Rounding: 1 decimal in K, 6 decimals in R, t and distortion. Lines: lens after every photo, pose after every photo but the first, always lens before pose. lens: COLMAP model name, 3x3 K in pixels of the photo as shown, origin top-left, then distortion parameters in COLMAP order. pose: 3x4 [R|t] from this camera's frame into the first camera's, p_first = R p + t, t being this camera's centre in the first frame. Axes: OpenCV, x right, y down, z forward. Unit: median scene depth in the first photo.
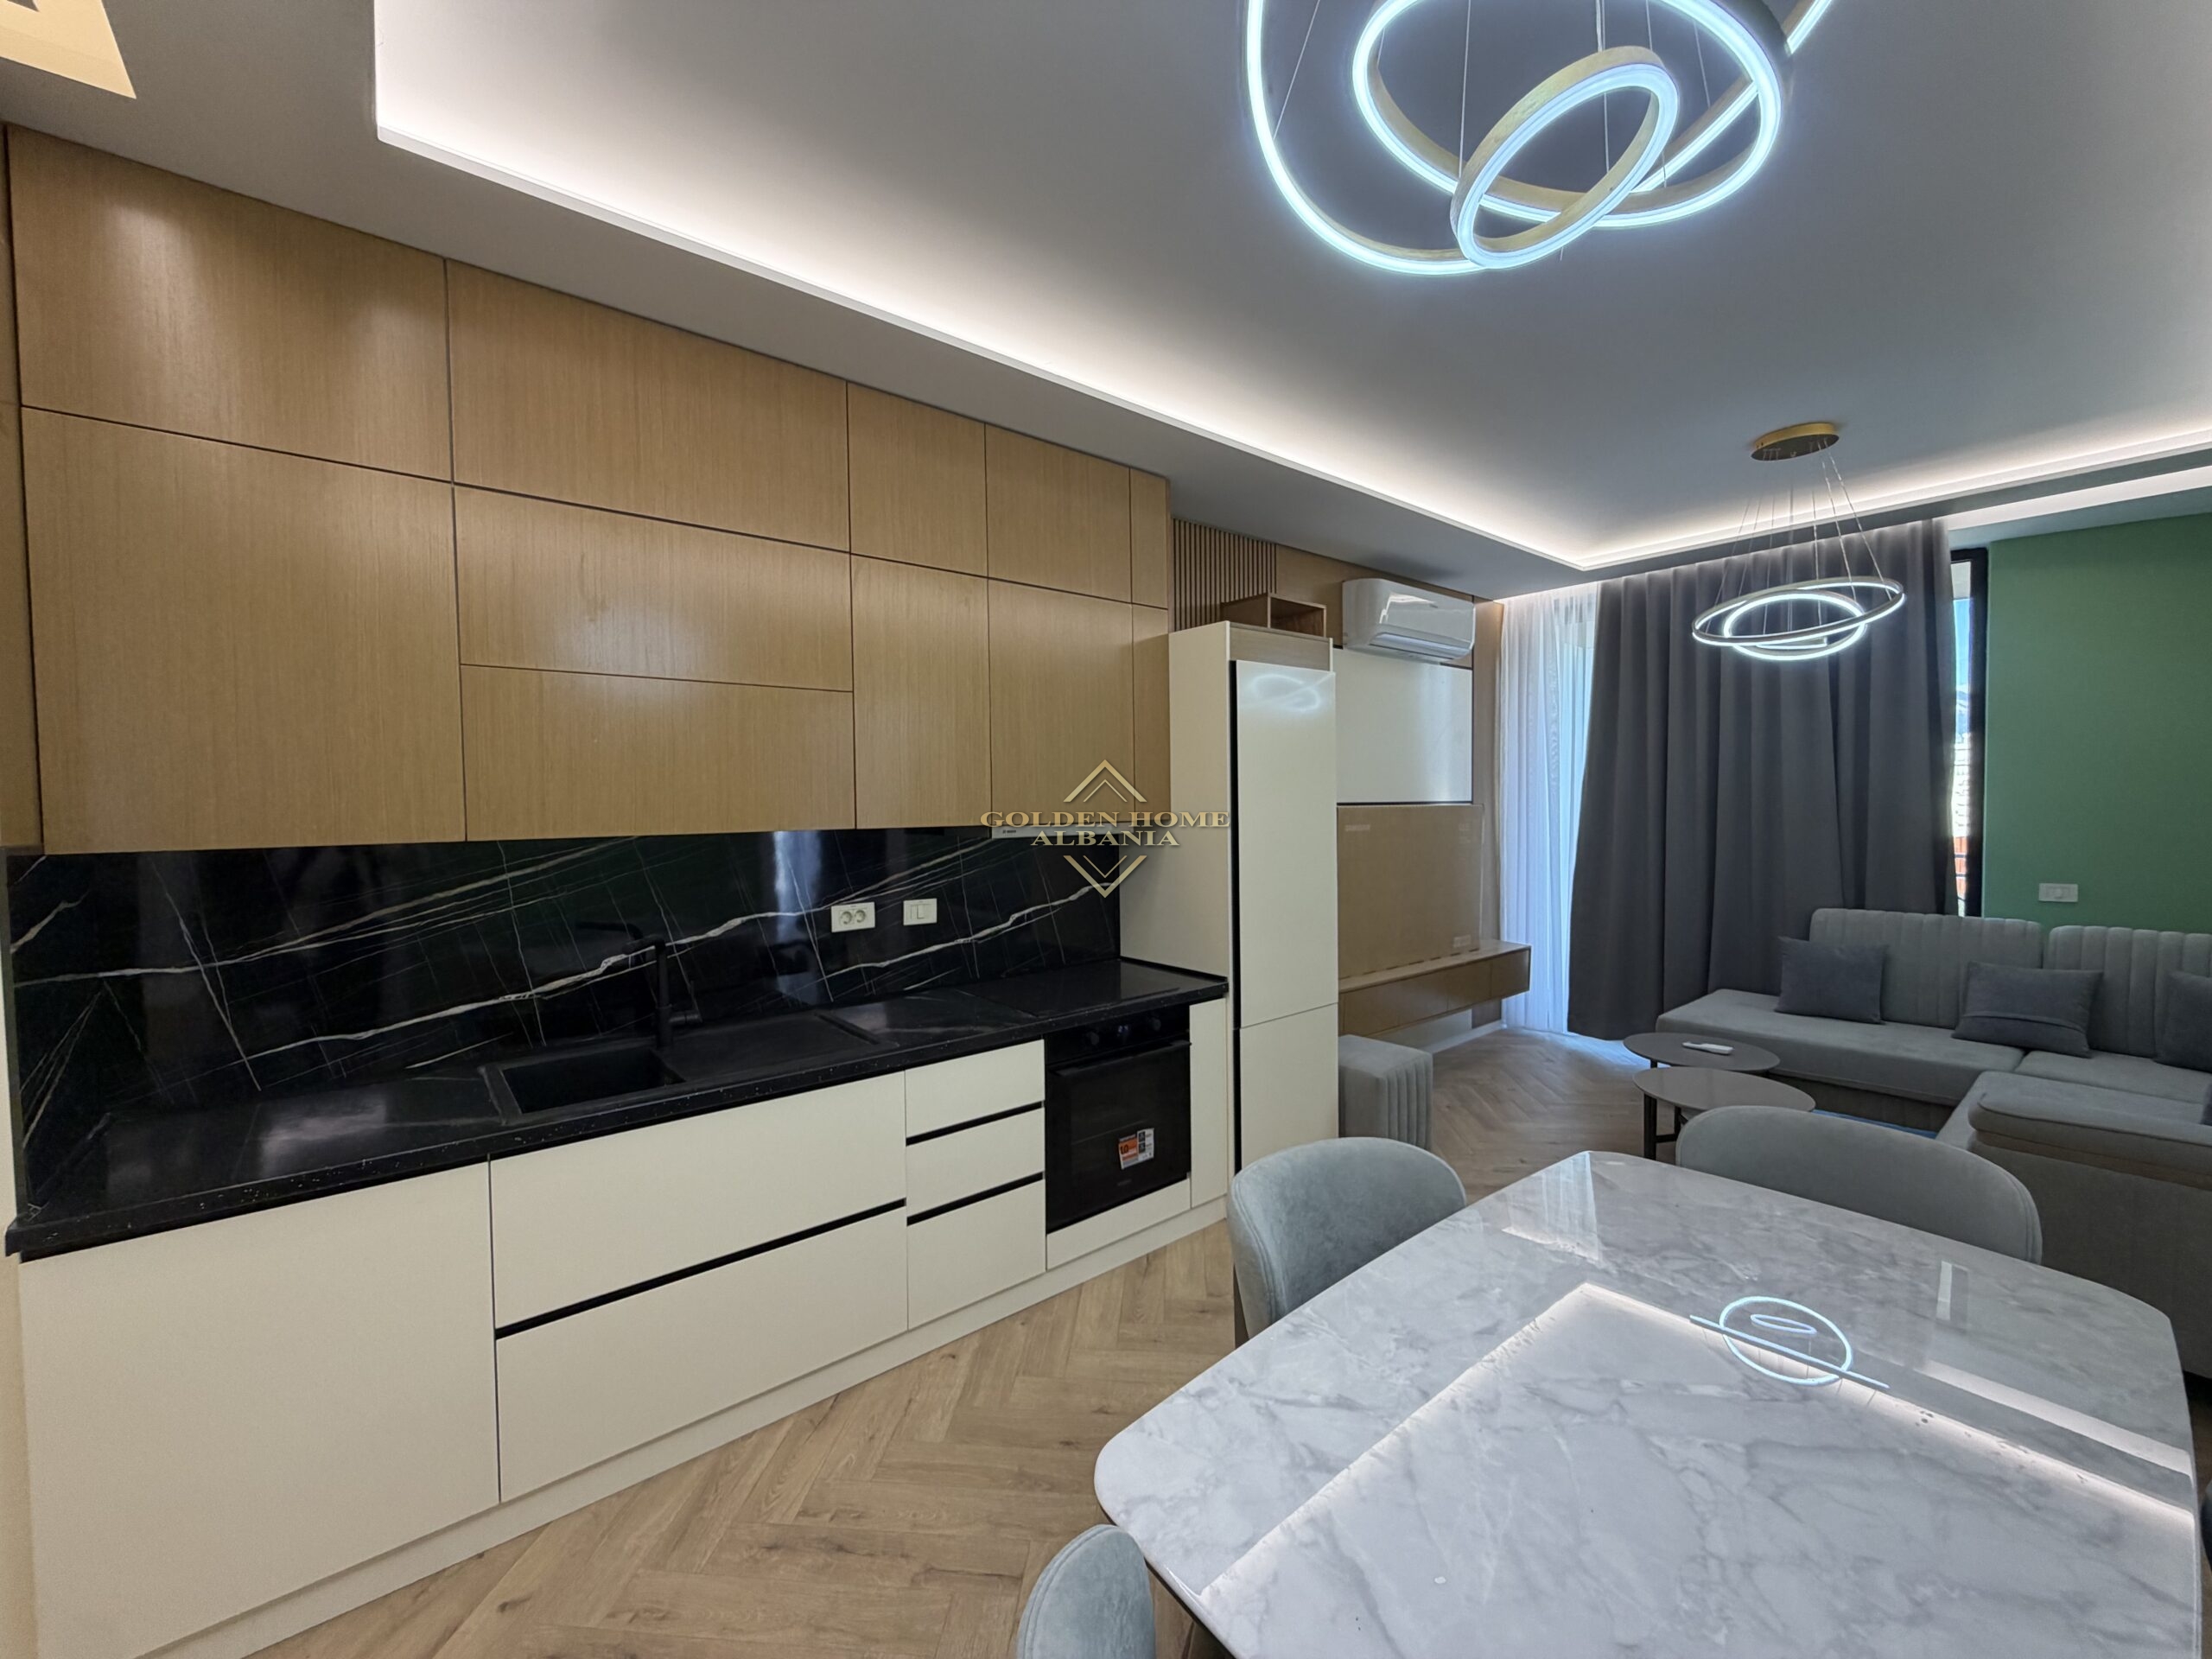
lens RADIAL K [[879.4, 0, 1095.7], [0, 879.4, 827.4], [0, 0, 1]] dist [0.000815, 0.000881]
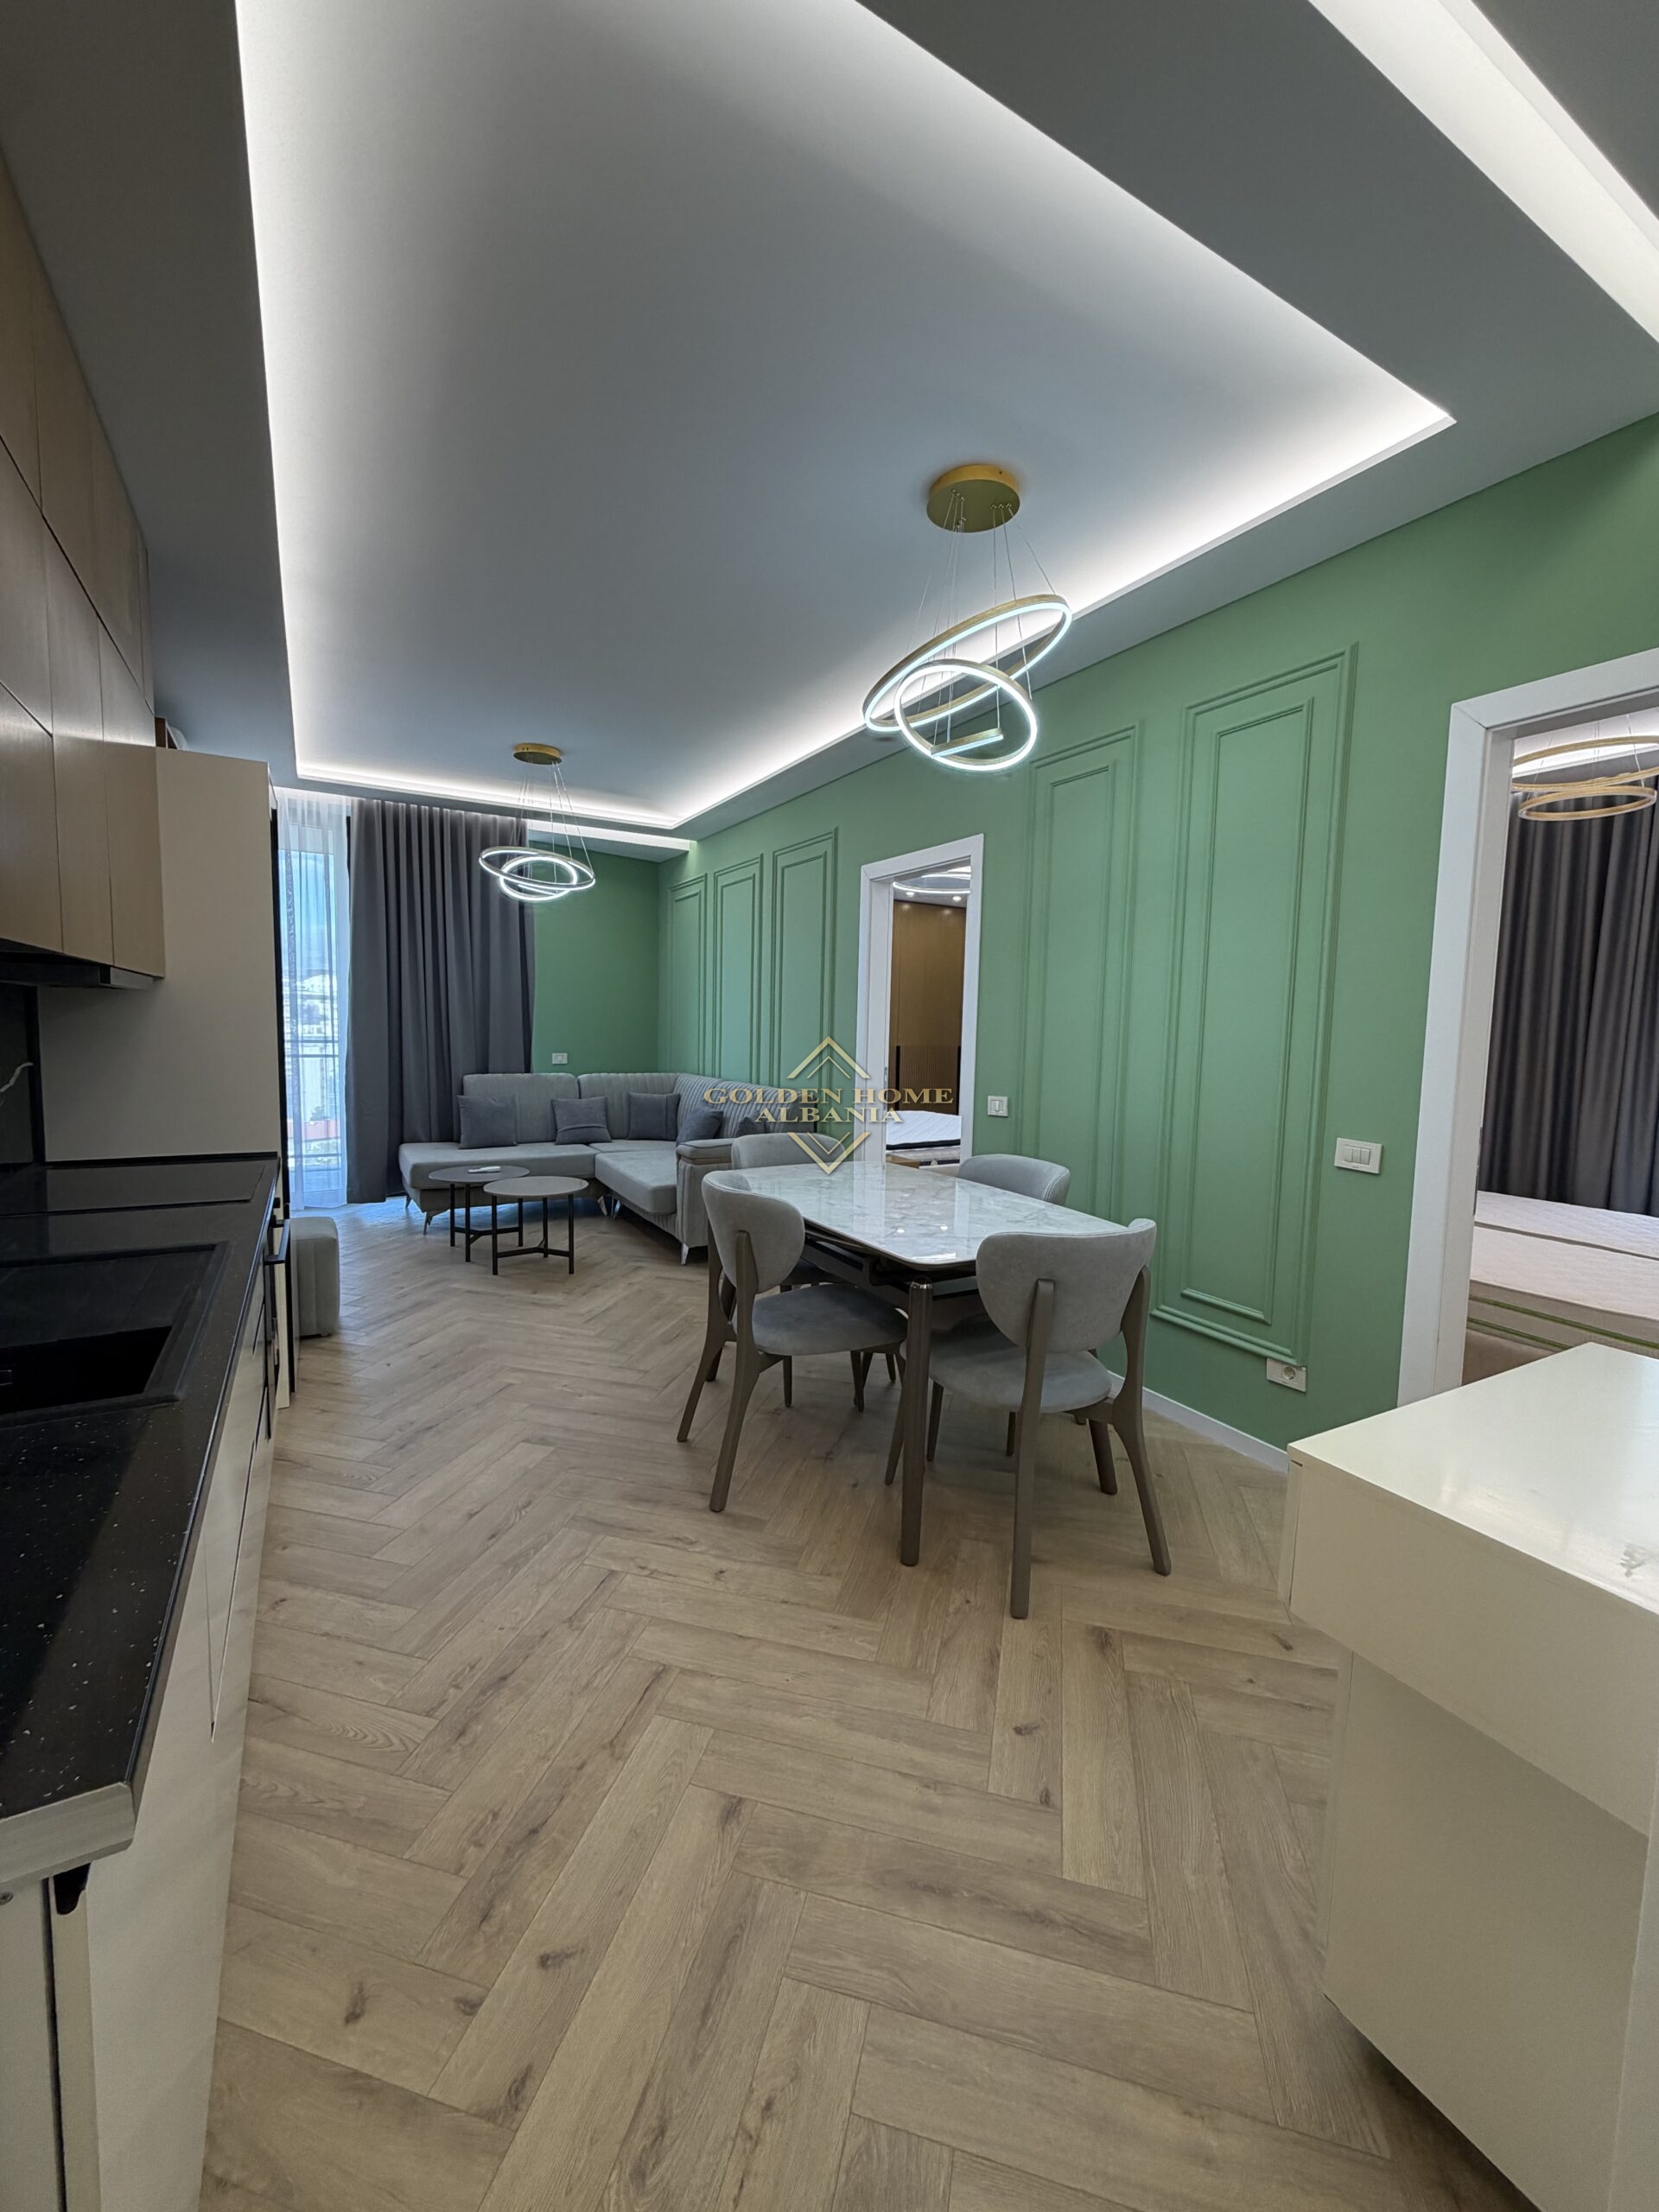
lens RADIAL K [[879.4, 0, 831.9], [0, 879.4, 1097.9], [0, 0, 1]] dist [0.000815, 0.000881]
pose [[0.157820, -0.063875, 0.985400, -0.589911], [0.004203, 0.997940, 0.064015, 0.049820], [-0.987459, -0.005962, 0.157763, 0.241010]]
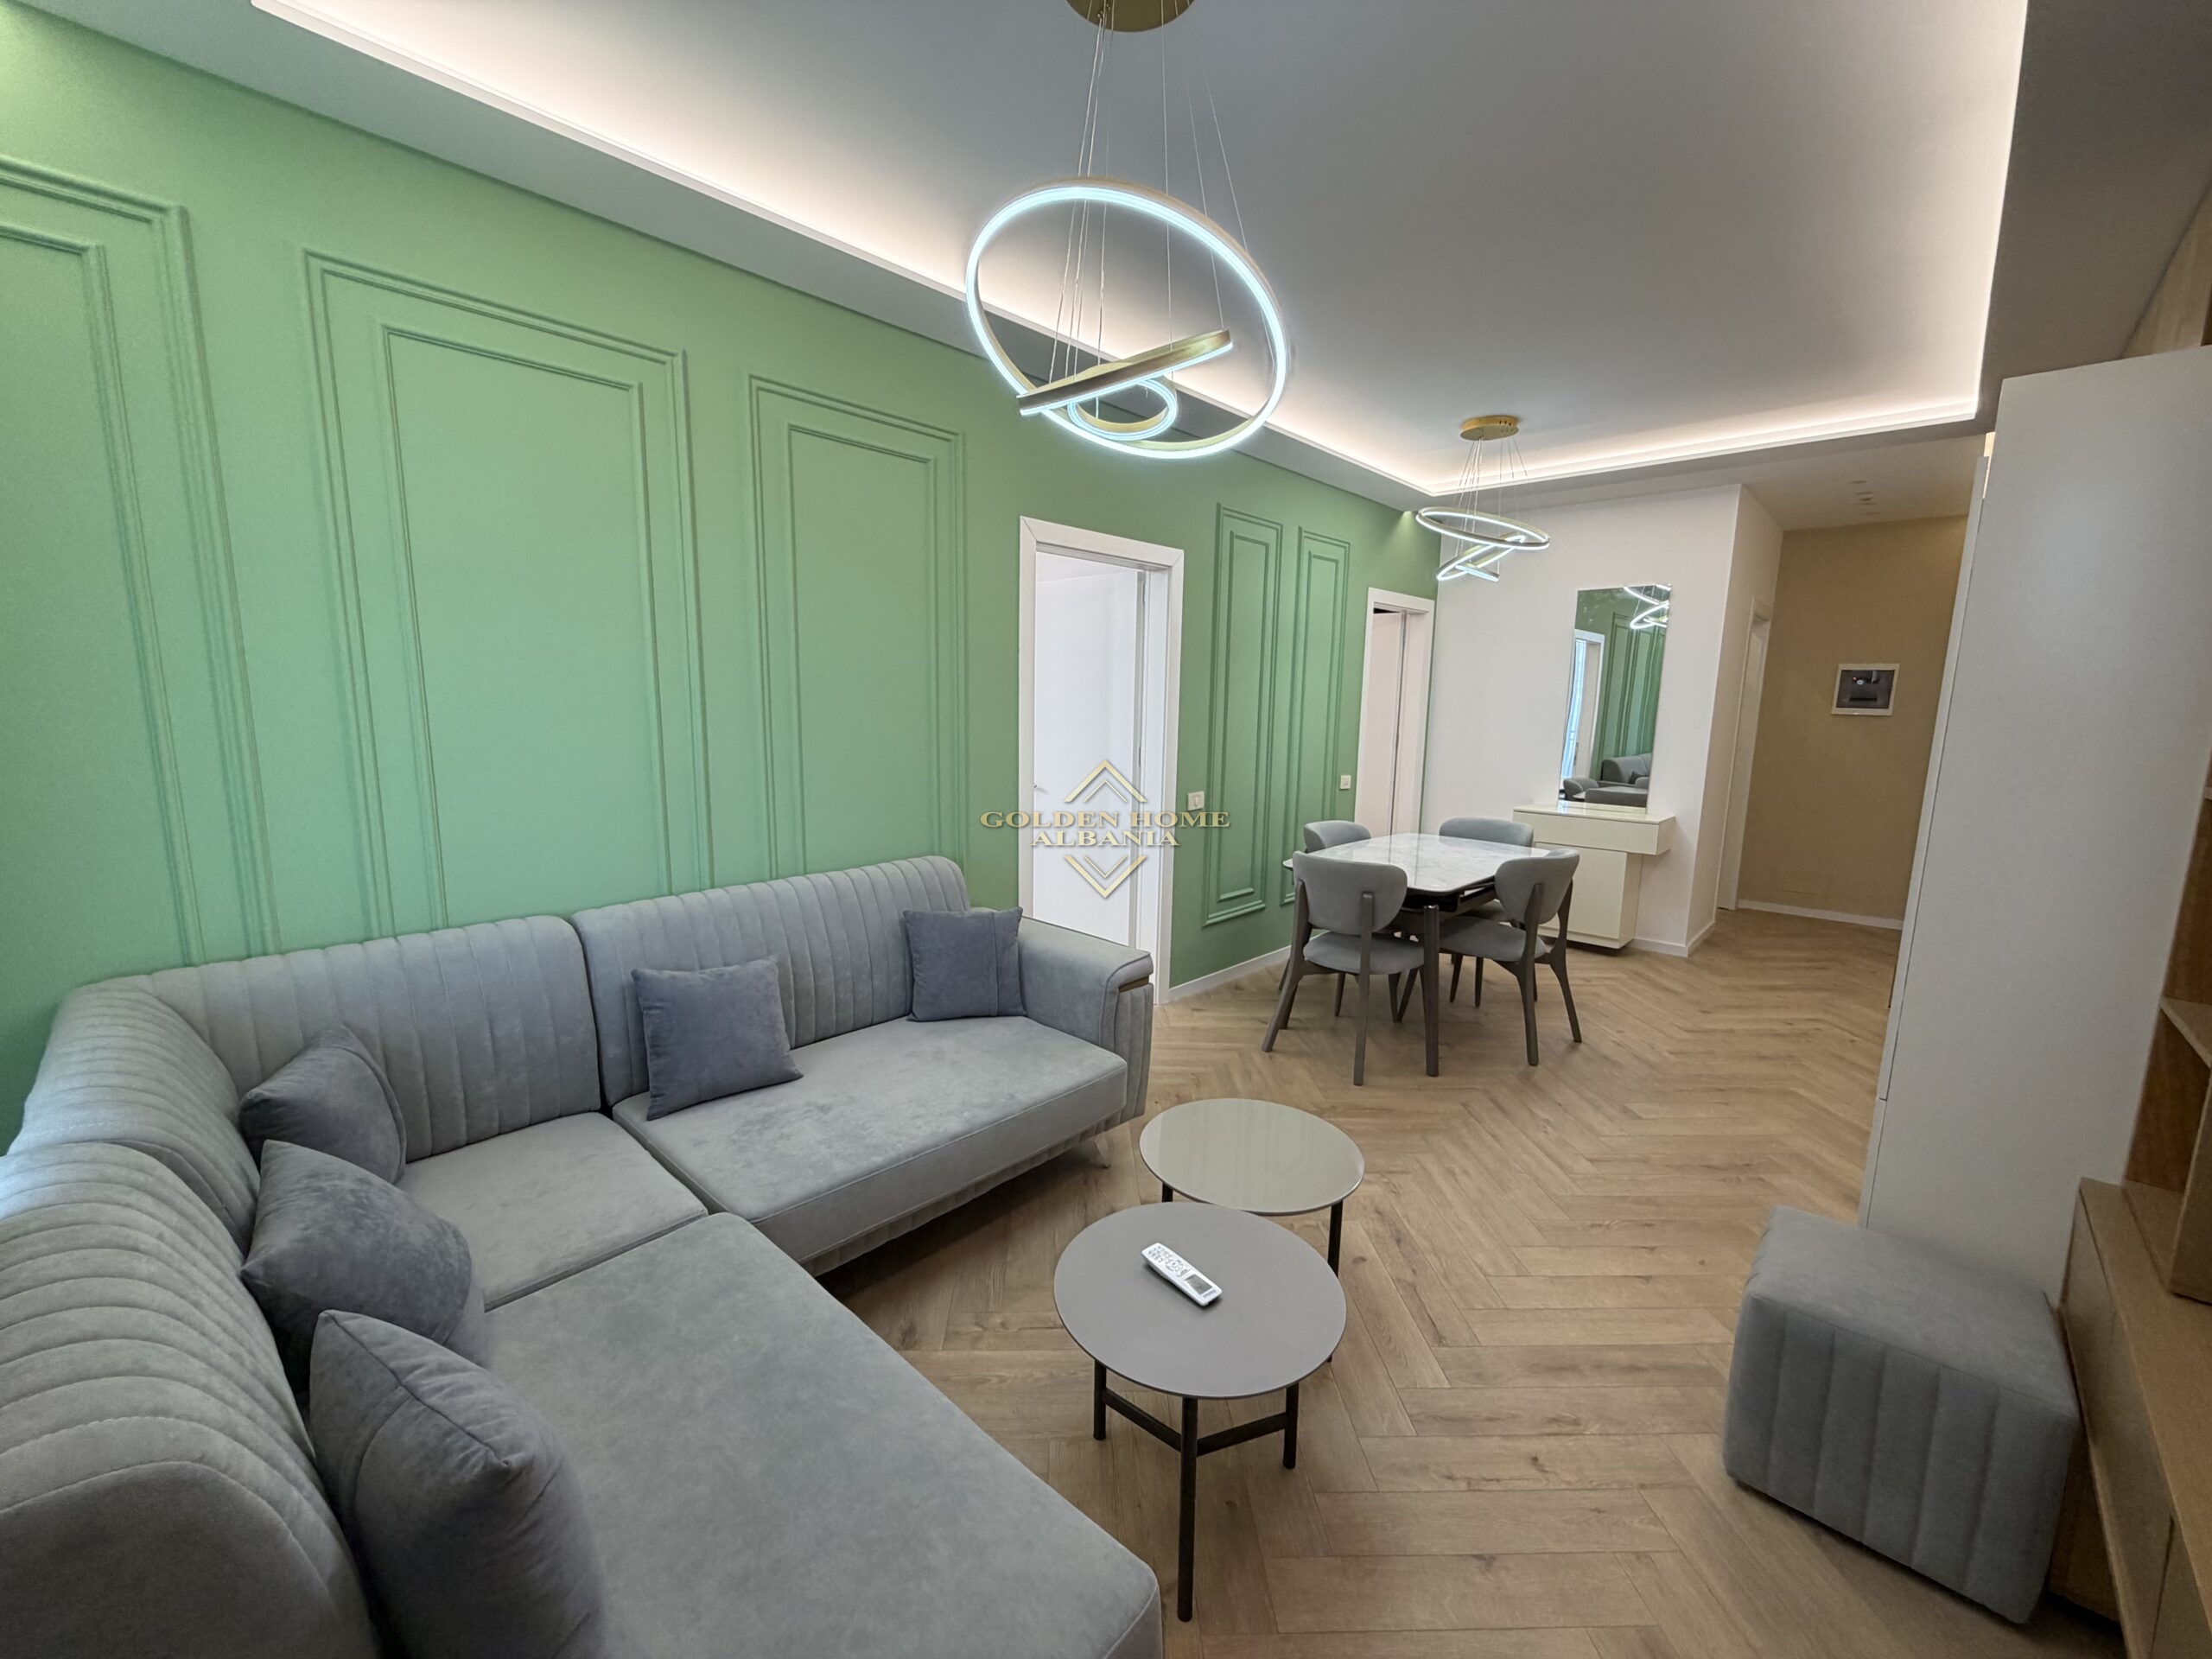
lens RADIAL K [[879.4, 0, 1092.9], [0, 879.4, 830.2], [0, 0, 1]] dist [0.000815, 0.000881]
pose [[-0.992301, 0.015939, -0.122819, 0.799993], [-0.007226, 0.982544, 0.185888, -0.059170], [0.123638, 0.185345, -0.974865, 1.407688]]
